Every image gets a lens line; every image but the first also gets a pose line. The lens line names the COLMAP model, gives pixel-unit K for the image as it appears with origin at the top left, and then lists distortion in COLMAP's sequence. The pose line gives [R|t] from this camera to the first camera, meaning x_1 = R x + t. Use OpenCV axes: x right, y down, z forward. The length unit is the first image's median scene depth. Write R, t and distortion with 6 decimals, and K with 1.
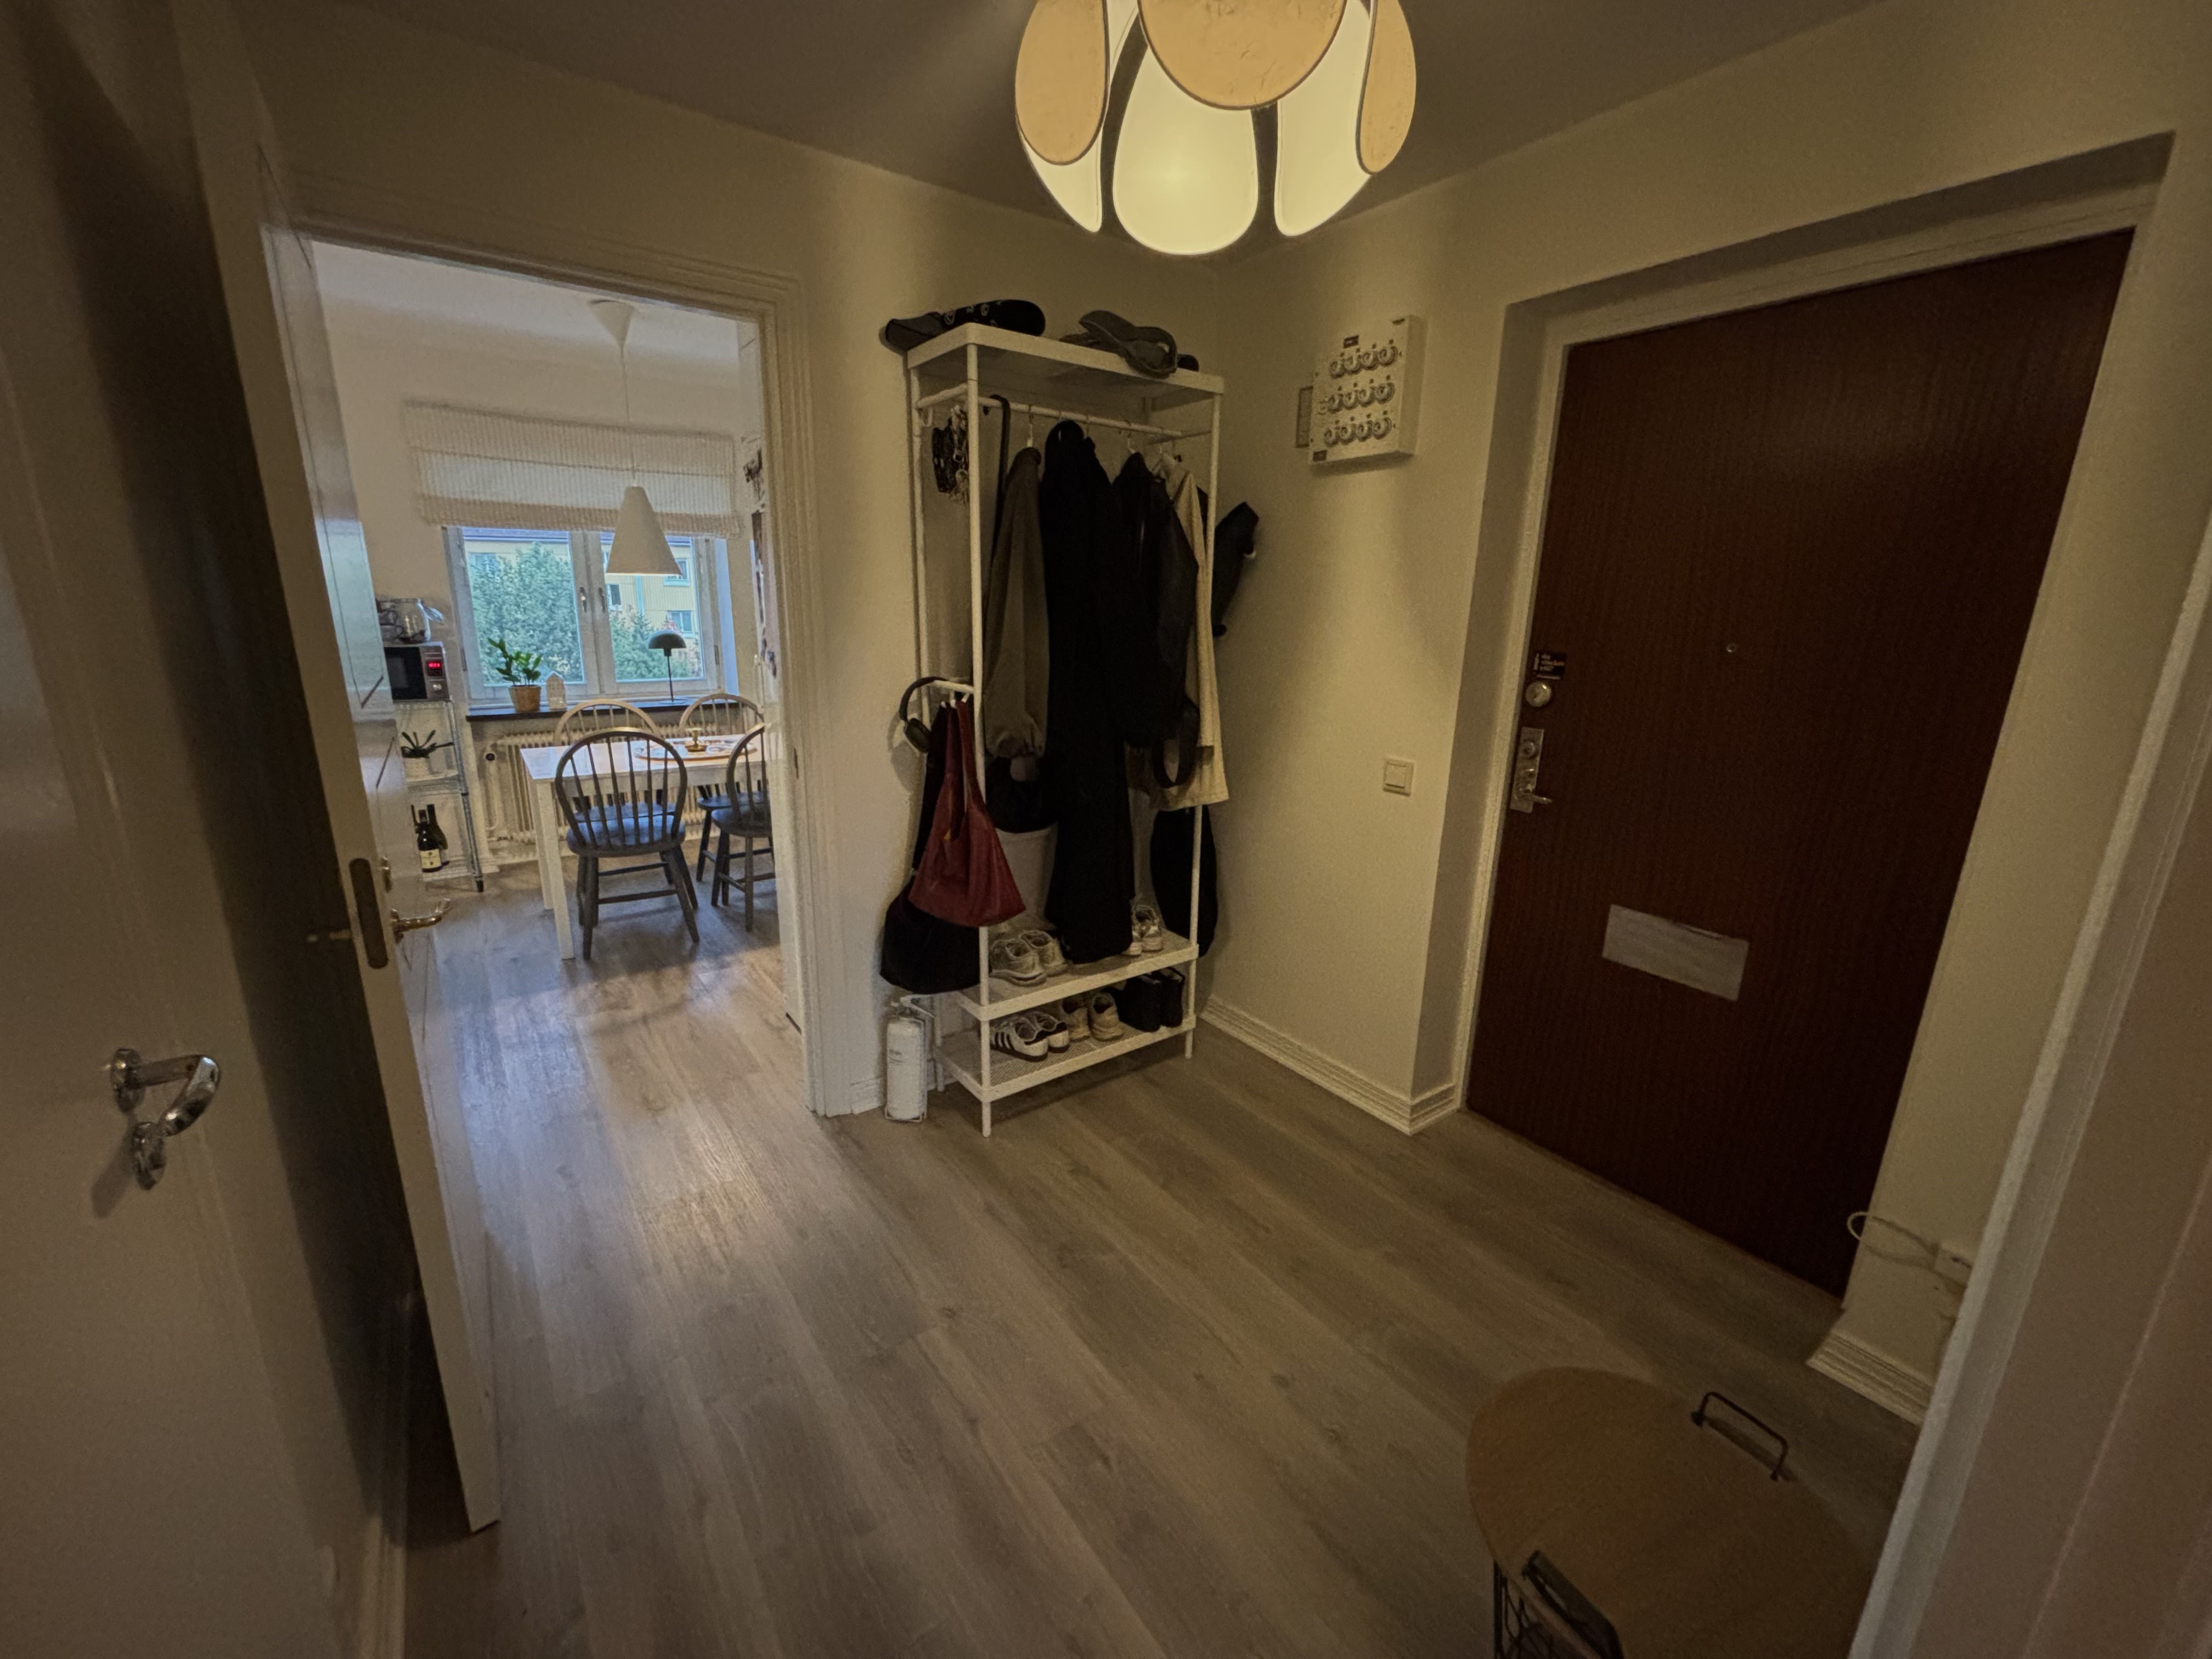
lens RADIAL K [[891.3, 0, 1102.5], [0, 891.3, 827.2], [0, 0, 1]] dist [-0.000651, -0.000344]
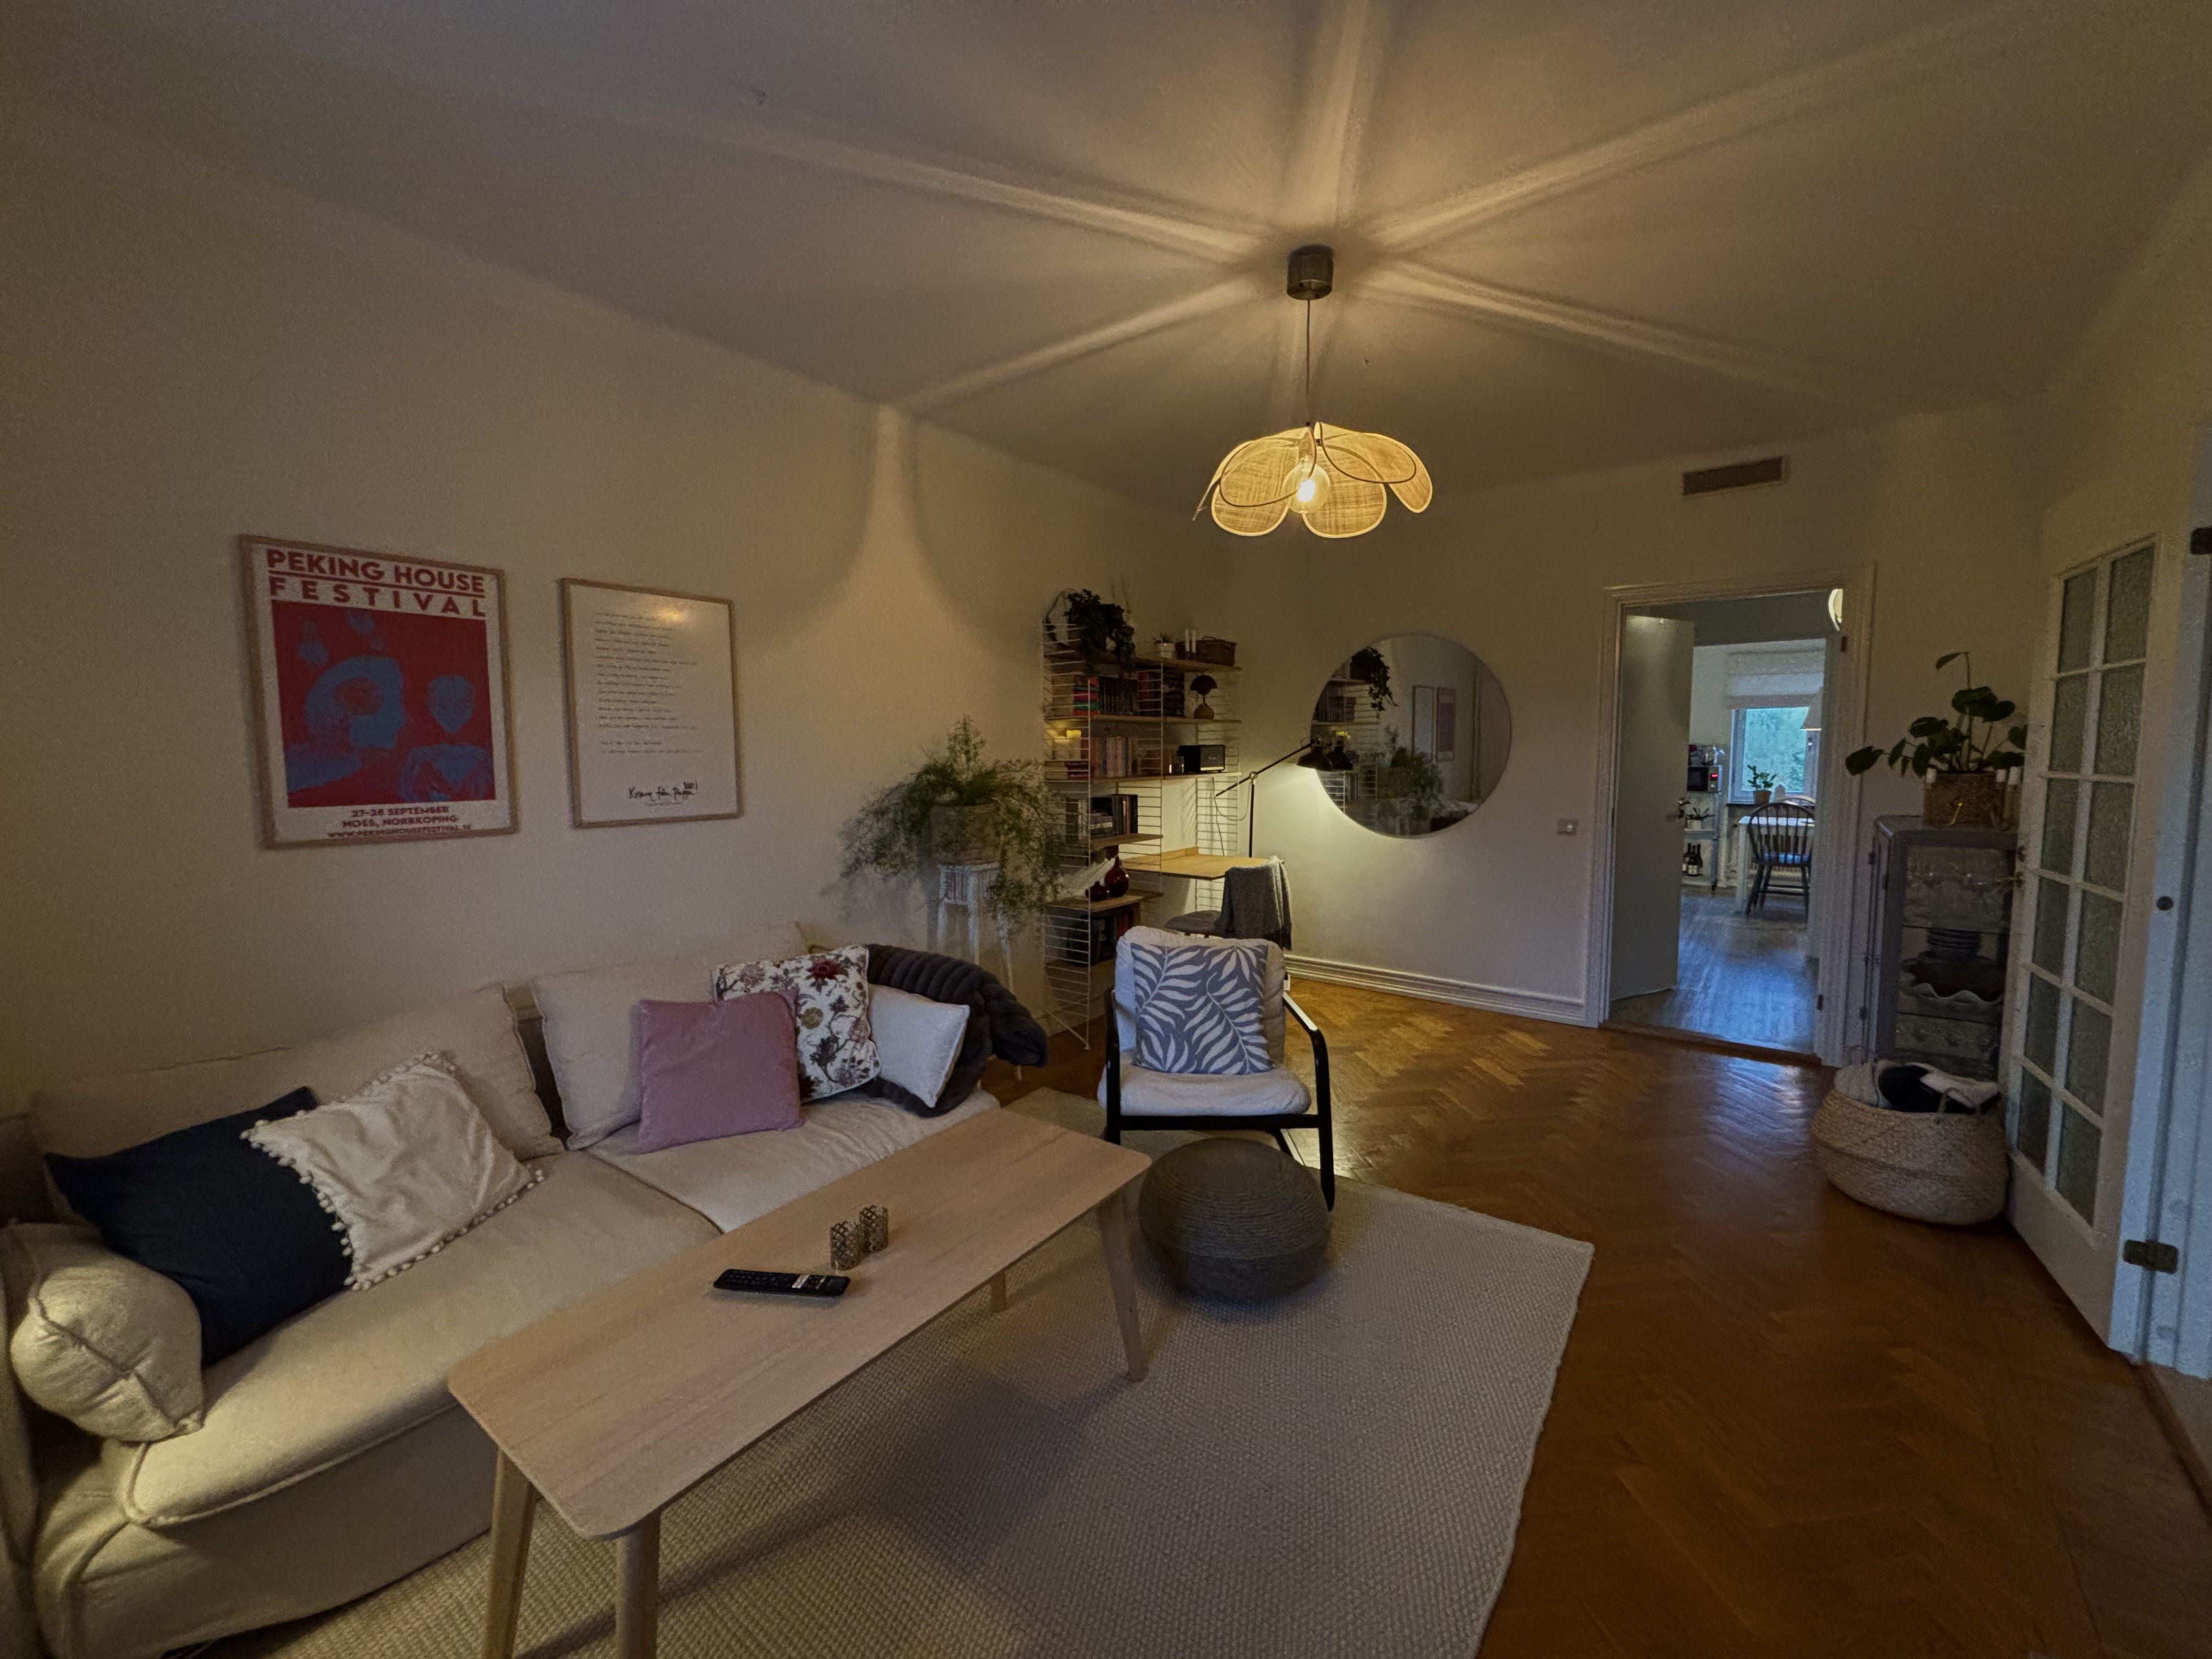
lens RADIAL K [[891.3, 0, 1103.4], [0, 891.3, 822.6], [0, 0, 1]] dist [-0.000651, -0.000344]
pose [[0.278236, 0.058257, -0.958744, 0.764557], [-0.218994, 0.975717, -0.004265, 0.219419], [0.935215, 0.211146, 0.284238, -0.805811]]
